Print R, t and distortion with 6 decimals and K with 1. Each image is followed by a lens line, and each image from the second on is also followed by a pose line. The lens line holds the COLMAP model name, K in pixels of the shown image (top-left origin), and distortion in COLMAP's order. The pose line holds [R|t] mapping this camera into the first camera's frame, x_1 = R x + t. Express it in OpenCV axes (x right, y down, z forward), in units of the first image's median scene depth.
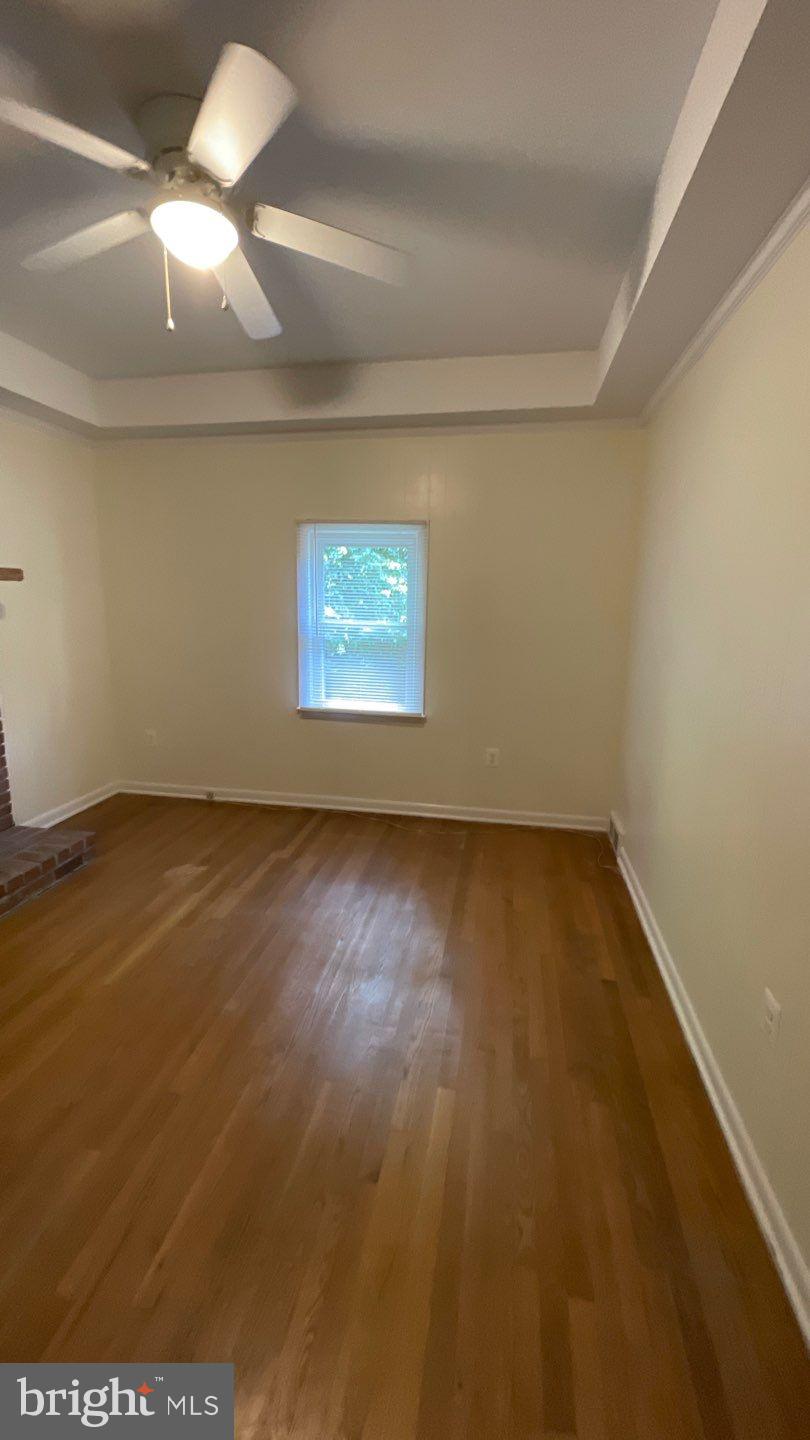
lens RADIAL K [[578.0, 0, 409.8], [0, 578.0, 717.8], [0, 0, 1]] dist [-0.010268, 0.000254]
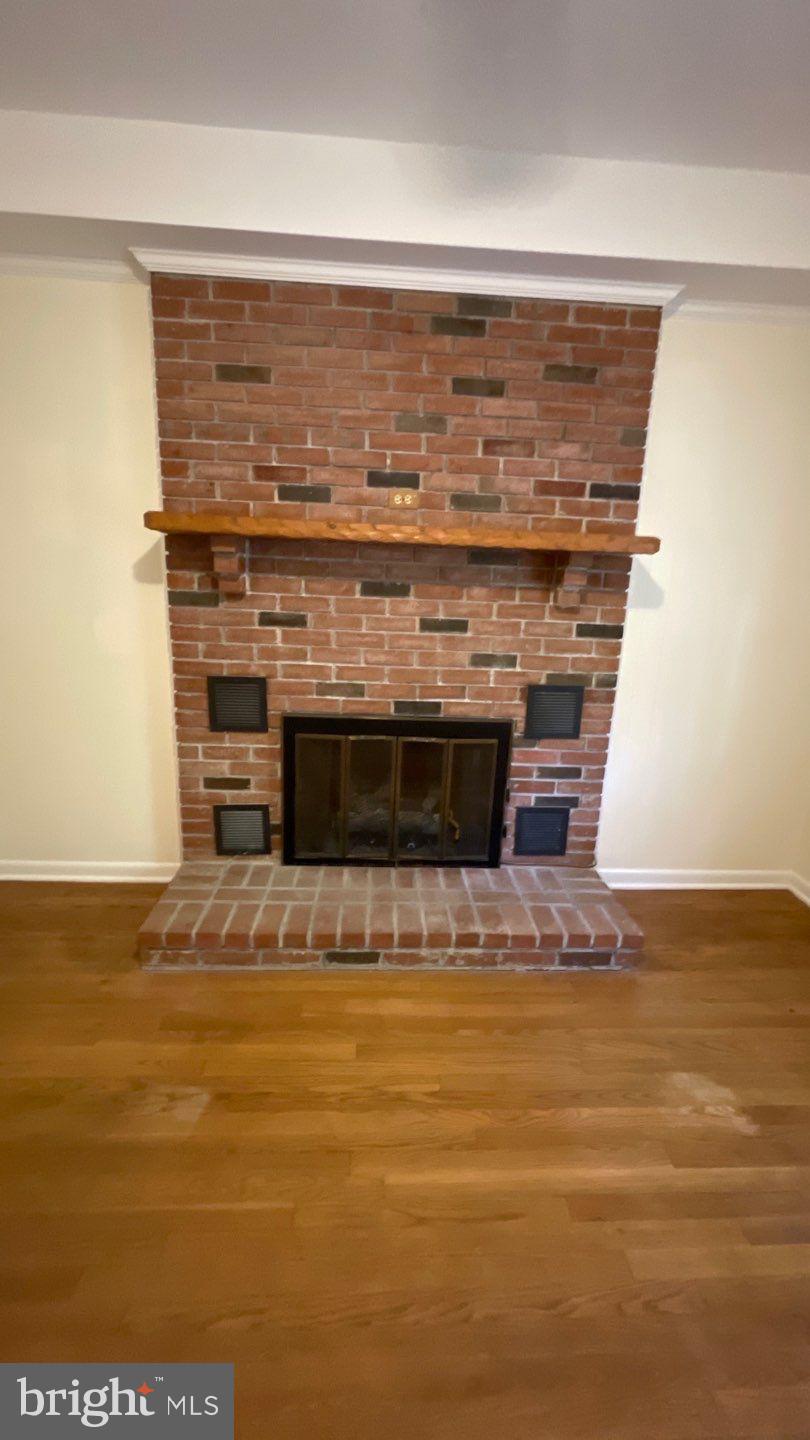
lens RADIAL K [[578.0, 0, 409.8], [0, 578.0, 717.8], [0, 0, 1]] dist [-0.010268, 0.000254]
pose [[0.208914, 0.213067, -0.954441, -0.027632], [-0.227147, 0.959857, 0.164556, -0.092572], [0.951188, 0.182421, 0.248925, 0.576743]]
